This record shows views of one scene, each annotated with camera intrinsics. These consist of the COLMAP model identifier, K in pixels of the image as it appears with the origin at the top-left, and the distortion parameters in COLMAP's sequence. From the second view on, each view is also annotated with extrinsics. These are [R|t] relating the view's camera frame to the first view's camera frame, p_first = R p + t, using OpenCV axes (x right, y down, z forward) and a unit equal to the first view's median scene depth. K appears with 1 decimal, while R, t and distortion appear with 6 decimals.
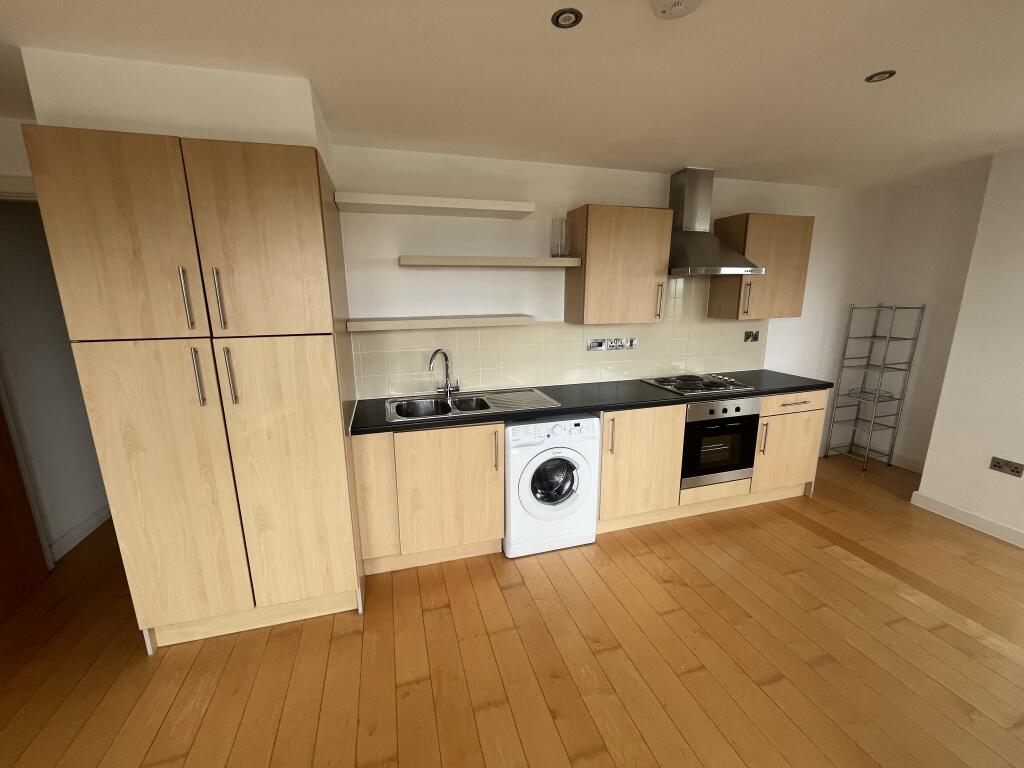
lens RADIAL K [[417.4, 0, 509.0], [0, 417.4, 387.1], [0, 0, 1]] dist [-0.000442, -0.000144]
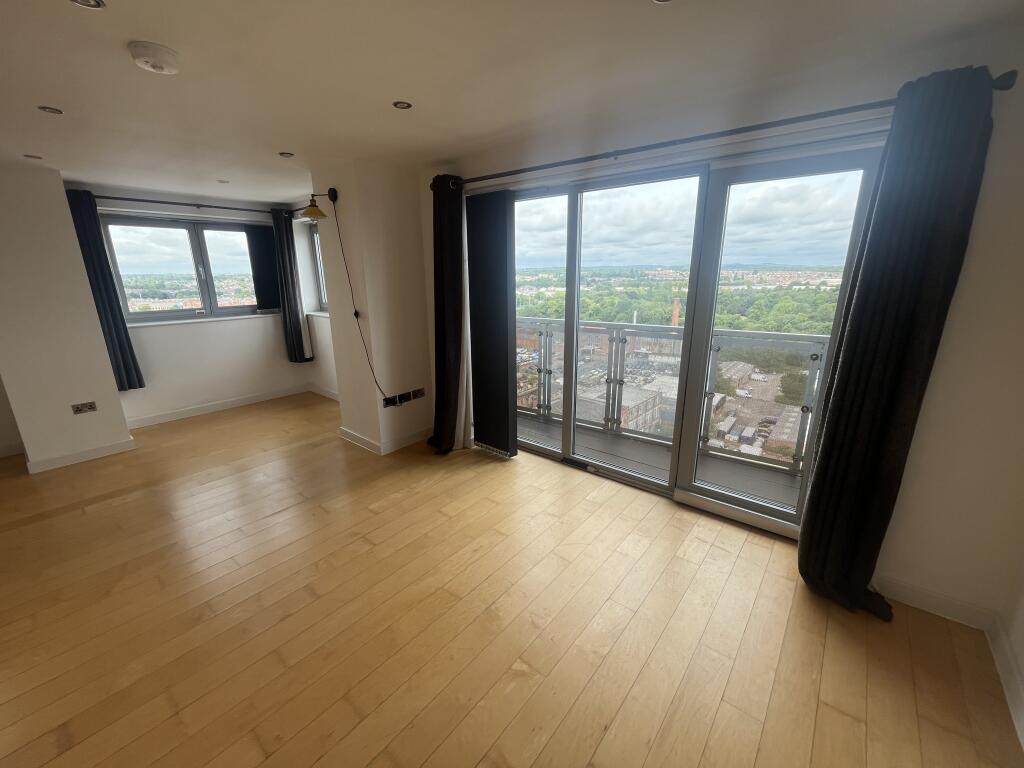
lens RADIAL K [[417.4, 0, 509.0], [0, 417.4, 387.1], [0, 0, 1]] dist [-0.000442, -0.000144]
pose [[-0.553160, -0.211243, 0.805848, -0.659507], [0.200043, 0.905334, 0.374638, -0.102580], [-0.808701, 0.368439, -0.458536, 0.462353]]
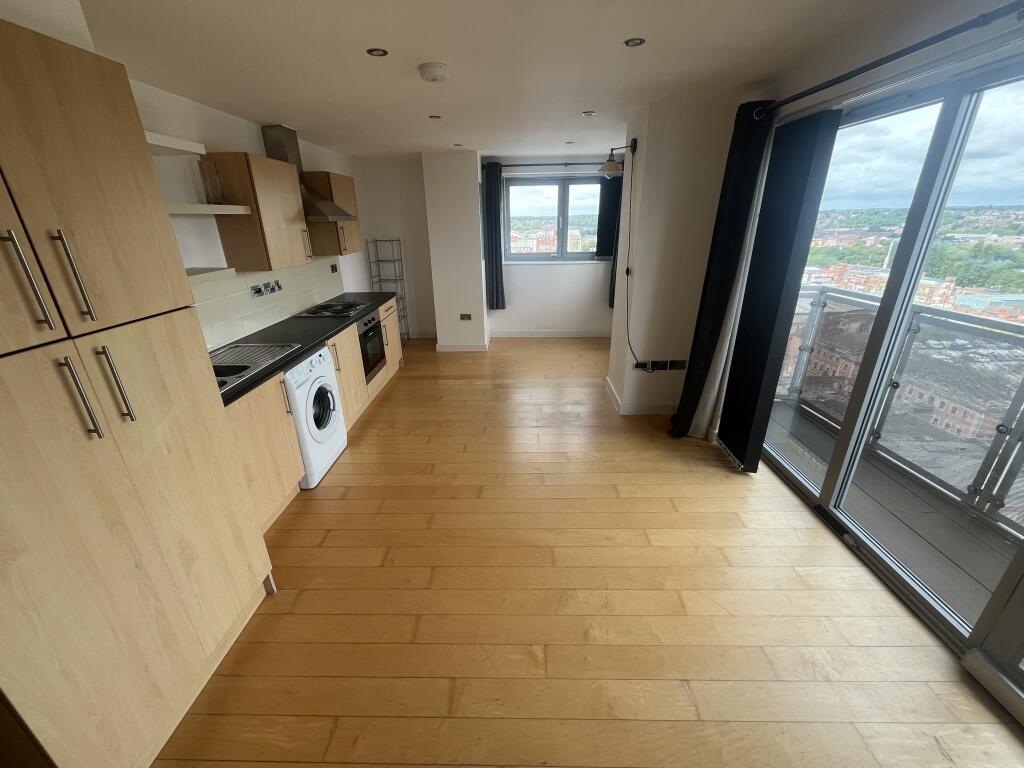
lens RADIAL K [[417.4, 0, 509.0], [0, 417.4, 387.1], [0, 0, 1]] dist [-0.000442, -0.000144]
pose [[0.309691, -0.357847, 0.880930, -0.679729], [0.226968, 0.927517, 0.296981, -0.051449], [-0.923351, 0.107971, 0.368463, 0.070561]]
